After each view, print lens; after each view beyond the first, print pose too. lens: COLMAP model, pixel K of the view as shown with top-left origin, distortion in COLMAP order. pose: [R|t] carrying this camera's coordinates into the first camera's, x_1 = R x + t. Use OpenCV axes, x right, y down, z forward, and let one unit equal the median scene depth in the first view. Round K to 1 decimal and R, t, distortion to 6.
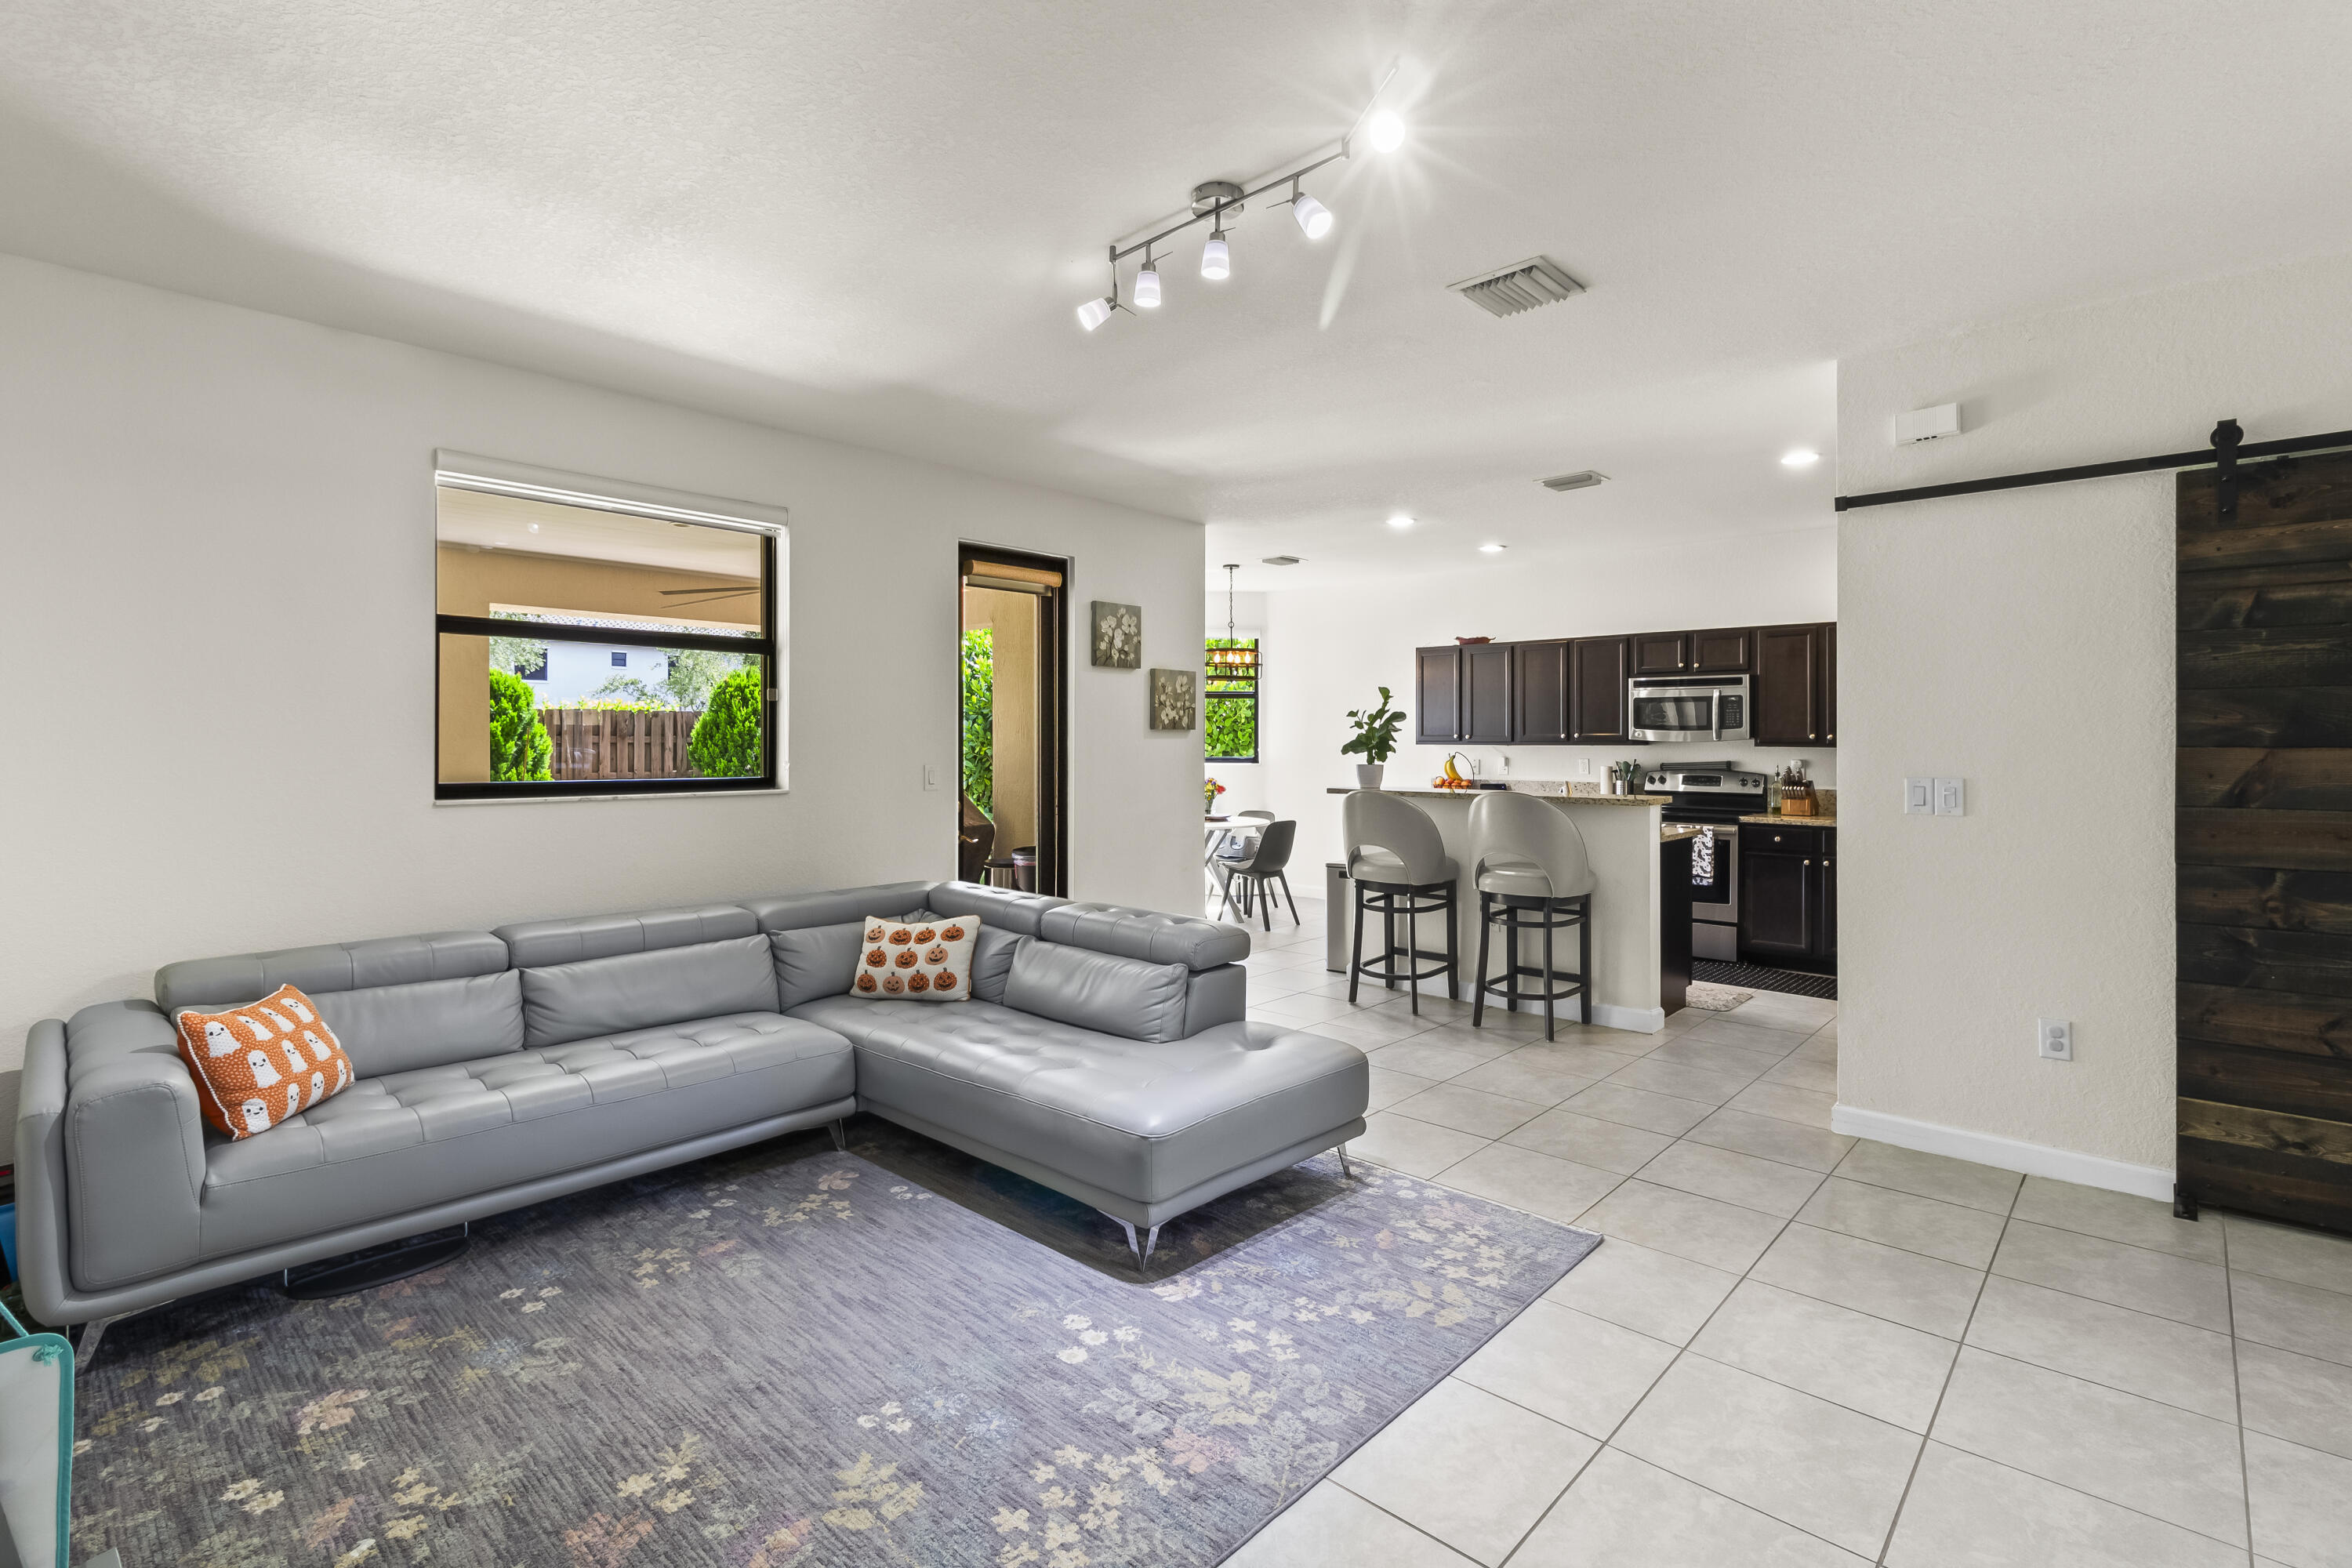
lens RADIAL K [[1093.7, 0, 1181.2], [0, 1093.7, 743.1], [0, 0, 1]] dist [-0.000128, 0.000125]
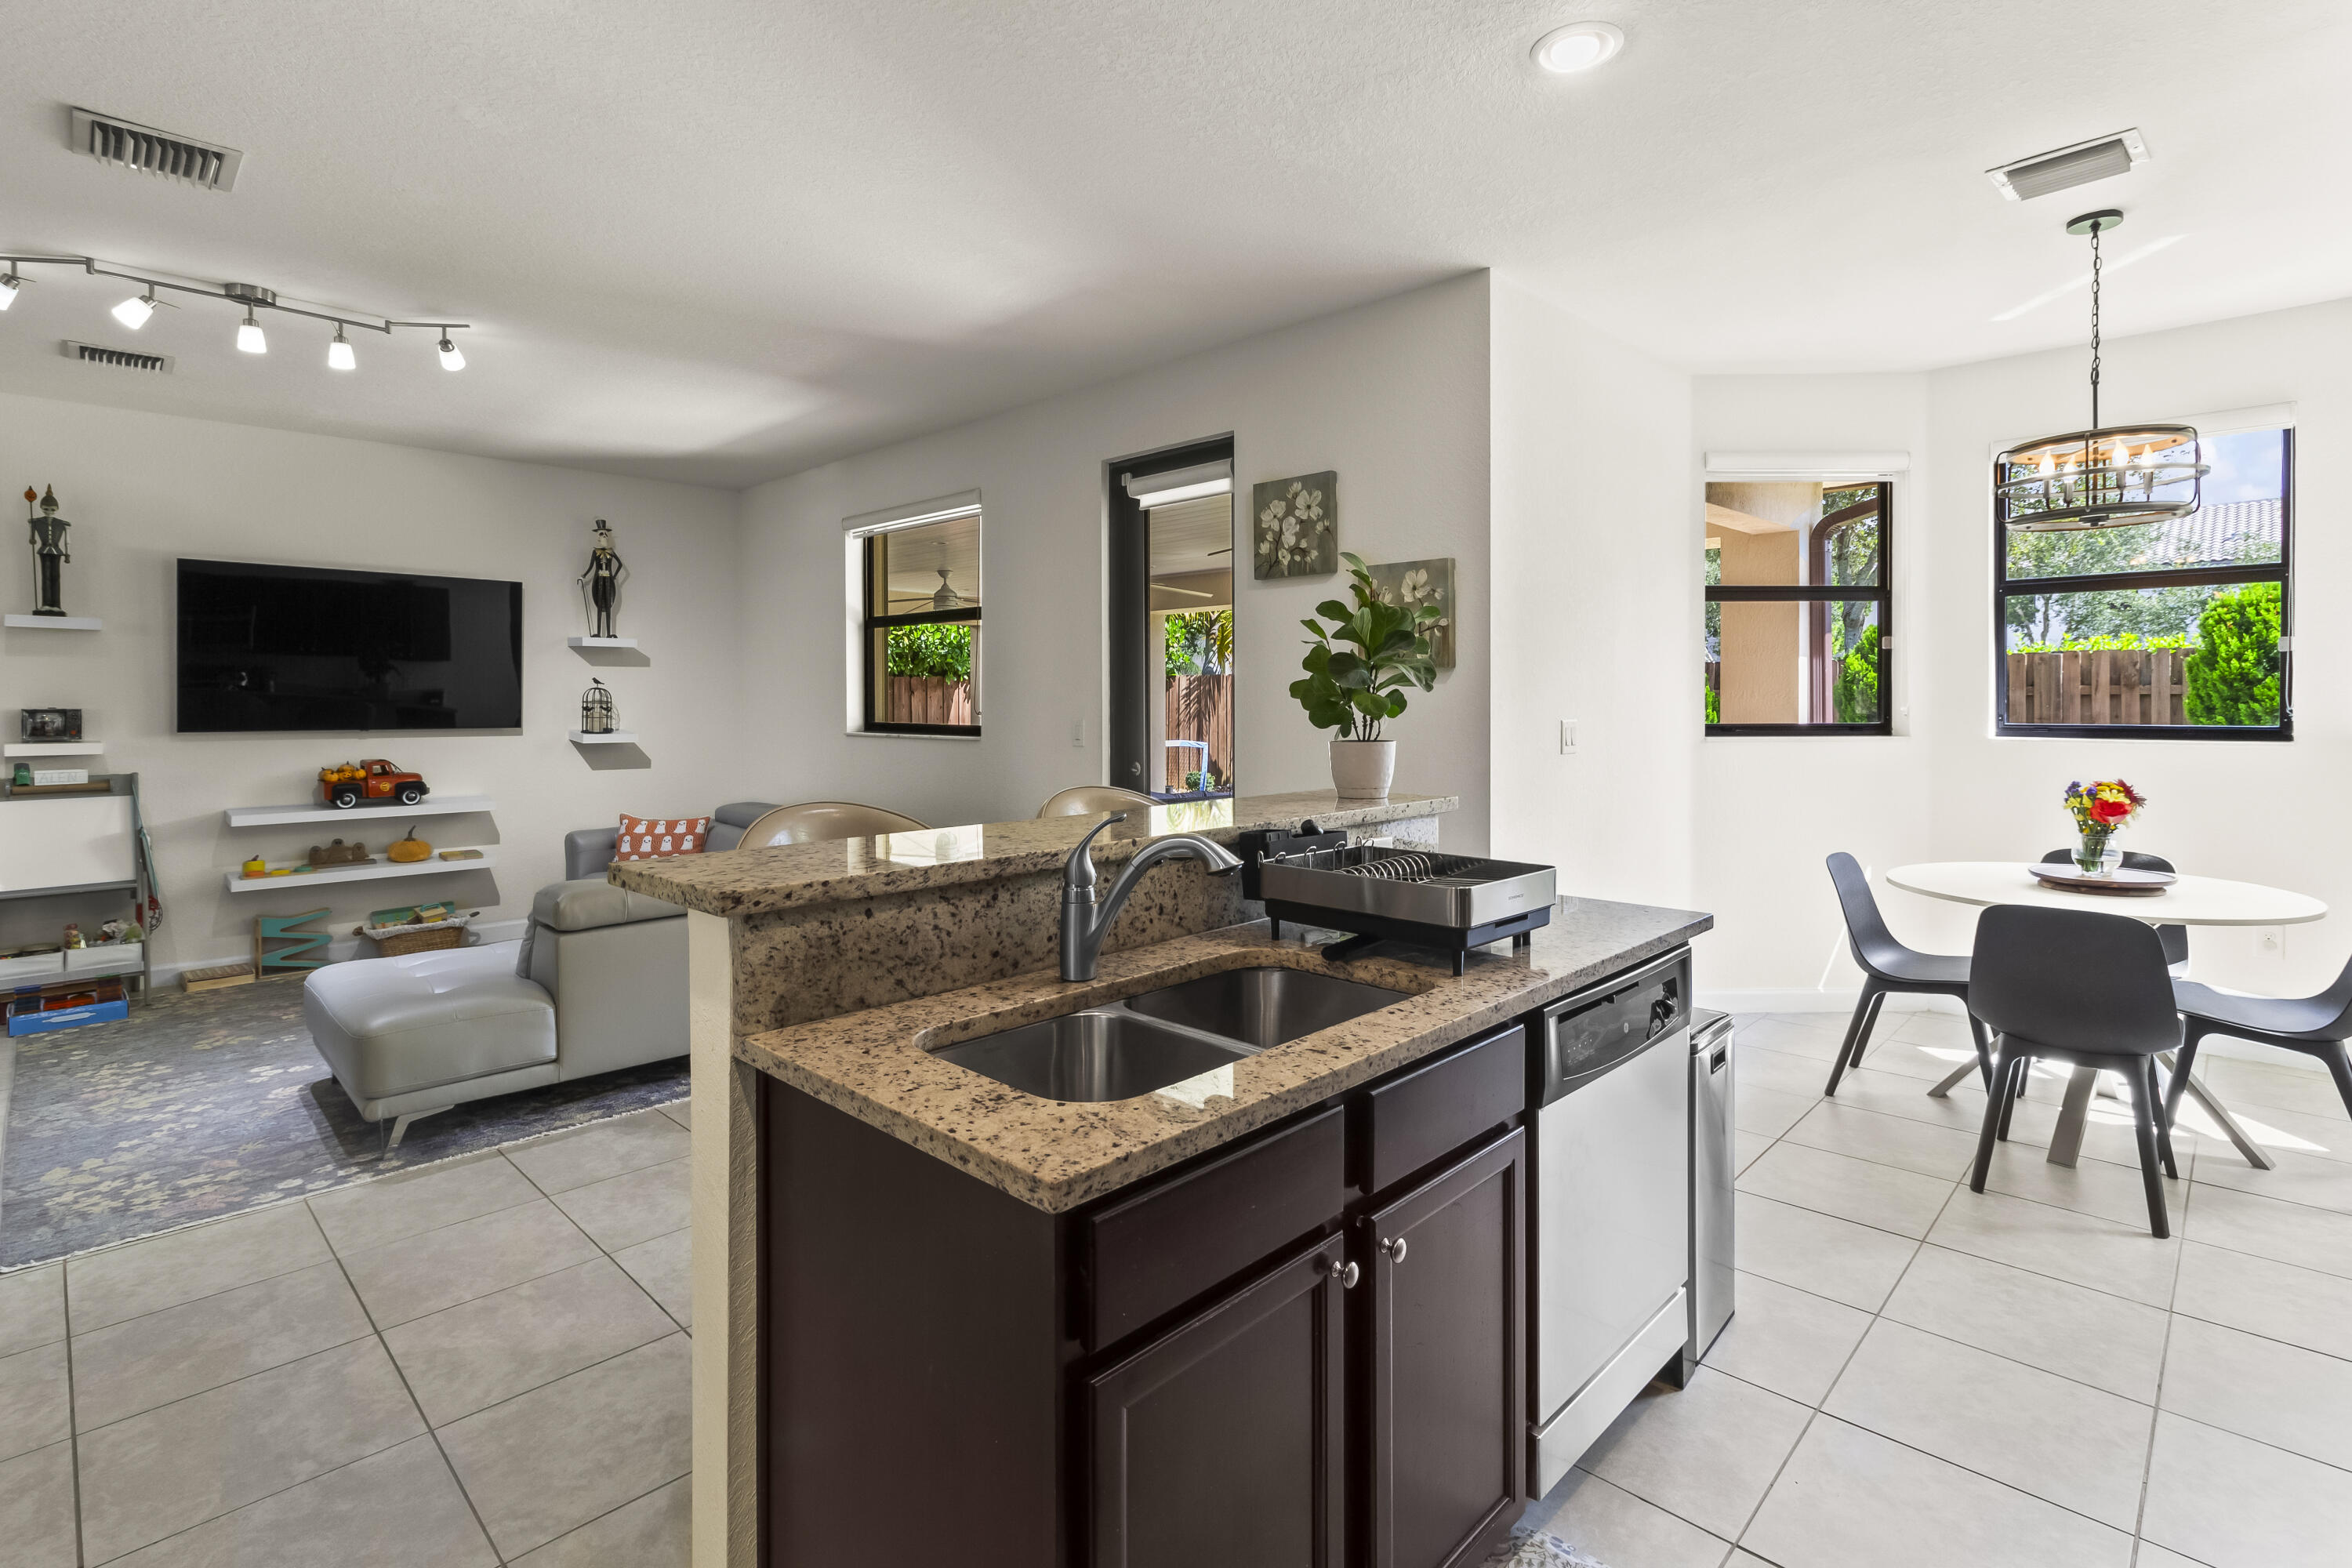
lens RADIAL K [[1112.7, 0, 1185.6], [0, 1112.7, 705.4], [0, 0, 1]] dist [0.000616, 0.001006]
pose [[-0.025935, 0.004649, -0.999653, 1.018414], [0.003108, 0.999985, 0.004570, 0.006575], [0.999659, -0.002988, -0.025949, 1.613818]]
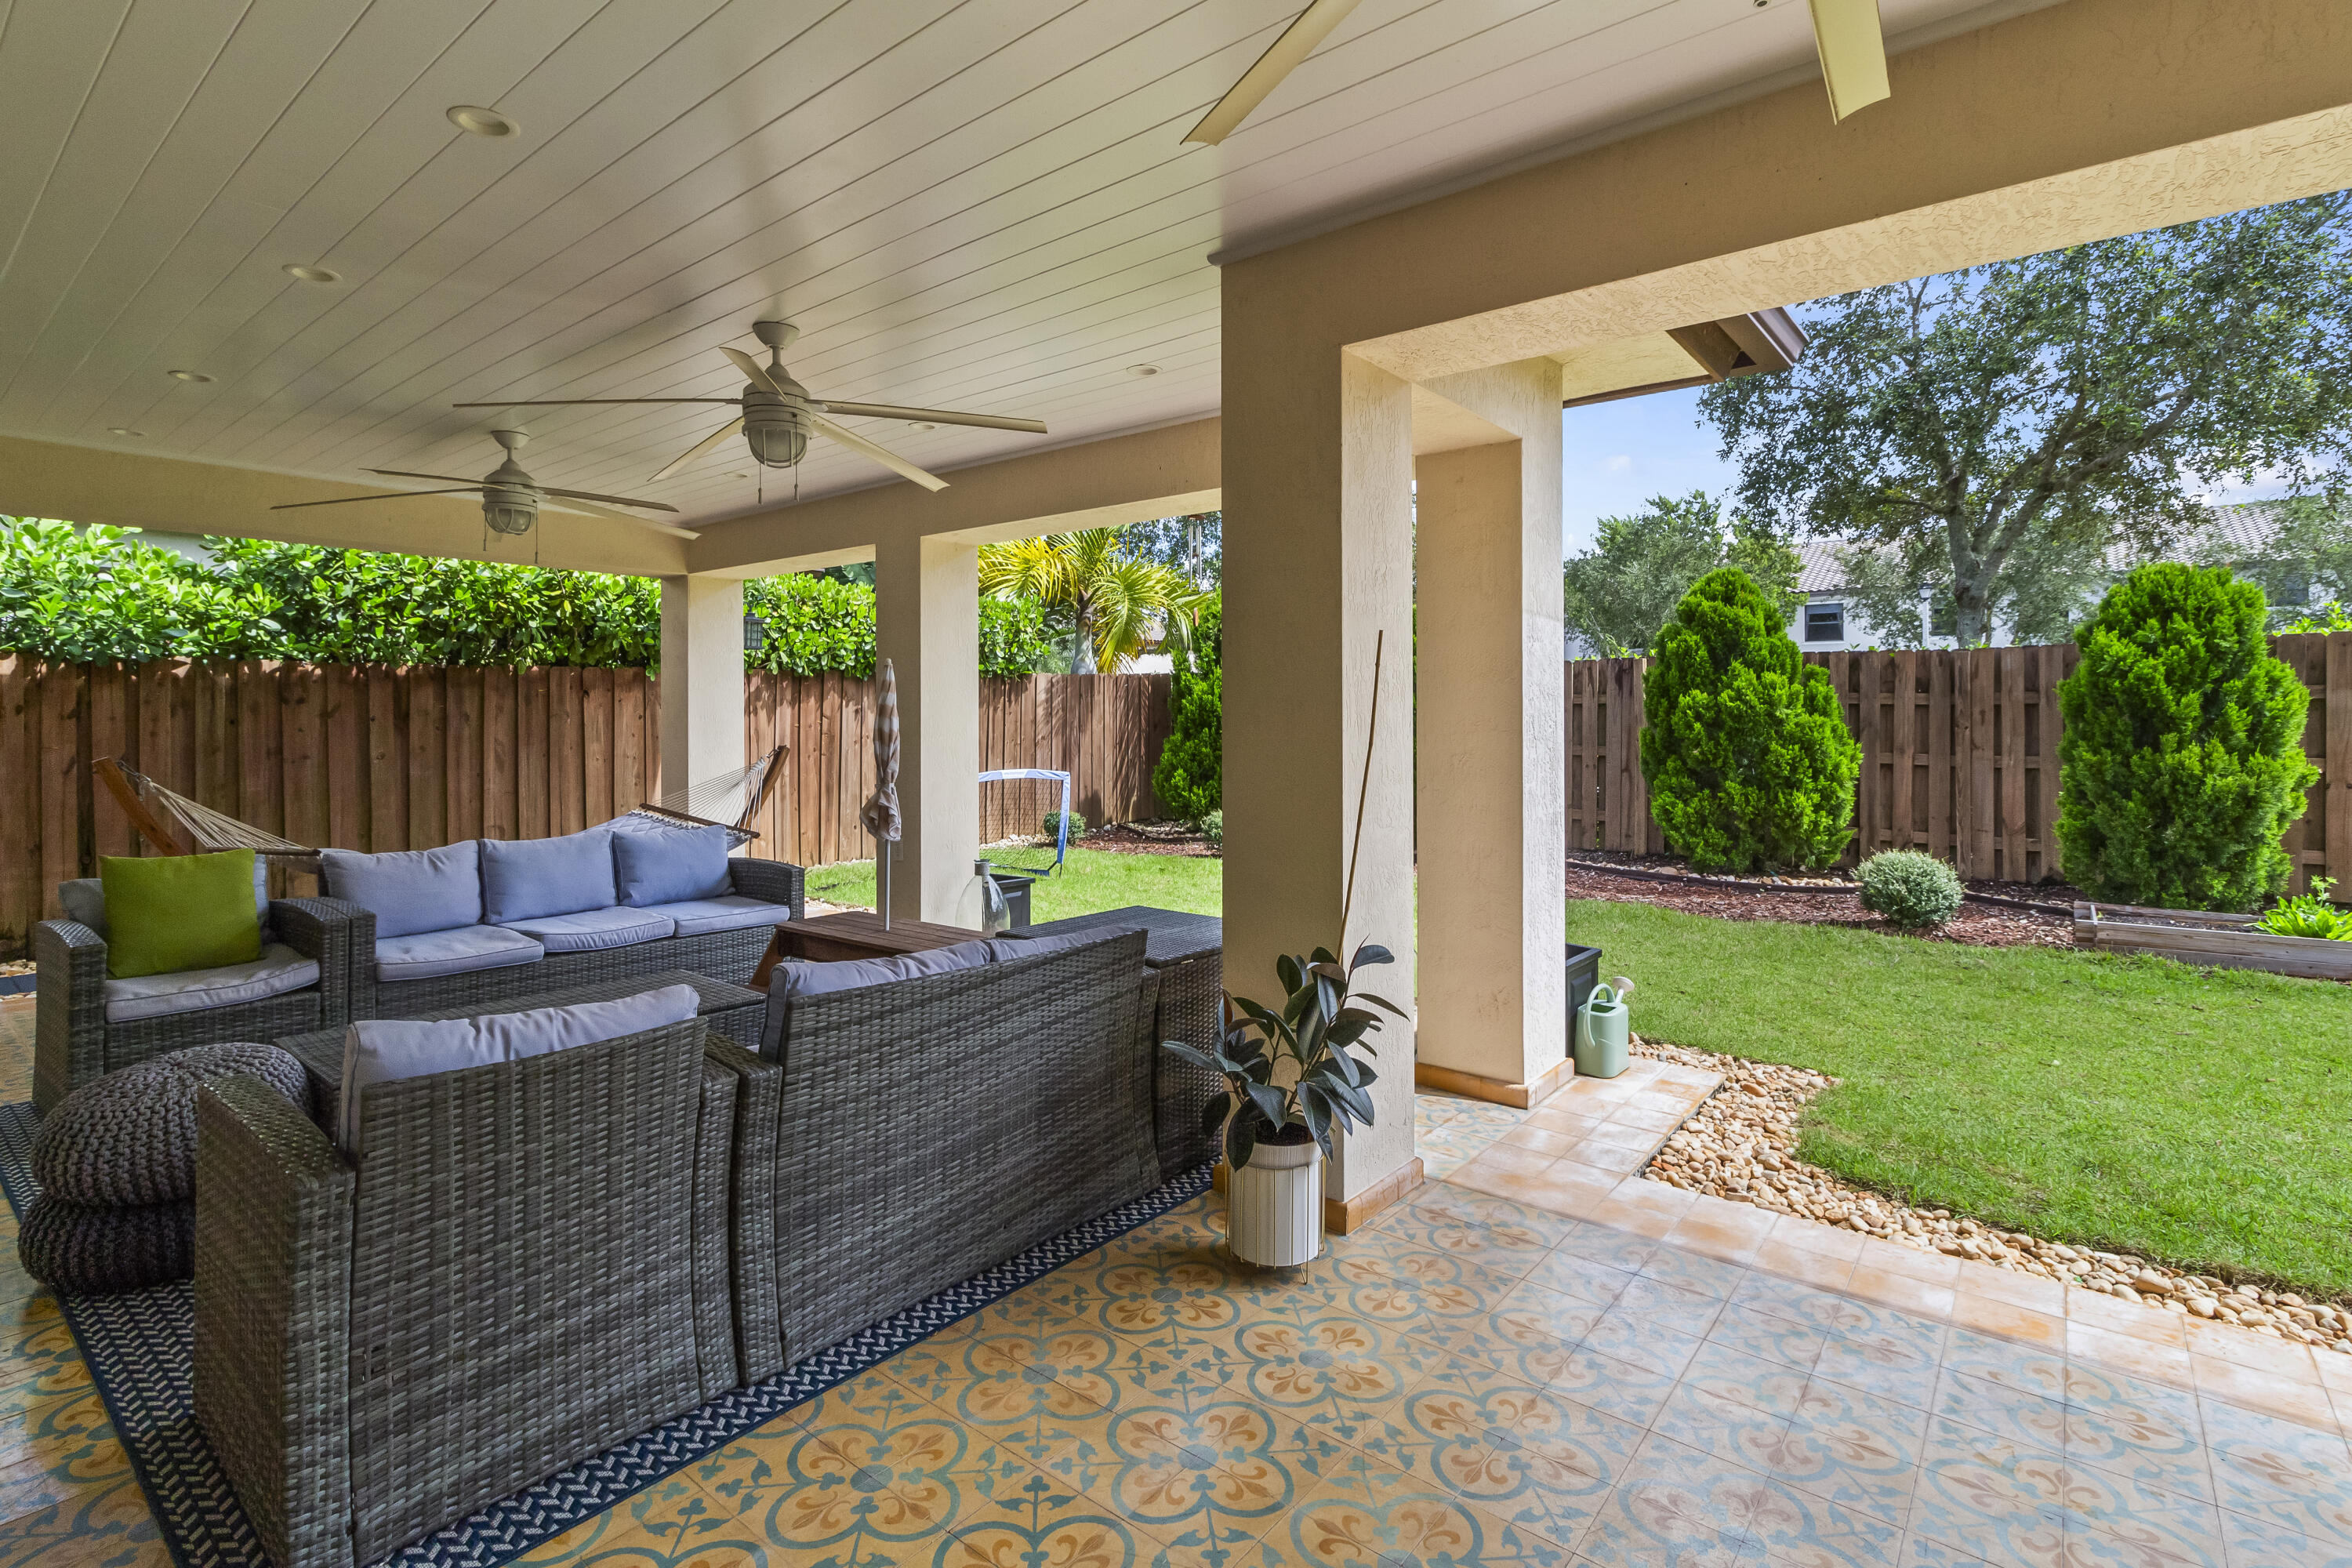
lens RADIAL K [[1098.7, 0, 1170.9], [0, 1098.7, 729.9], [0, 0, 1]] dist [-0.002022, 0.000070]
pose [[0.060087, 0.011648, -0.998125, -0.387529], [0.002059, 0.999928, 0.011793, 0.030810], [0.998191, -0.002764, 0.060058, 1.672049]]
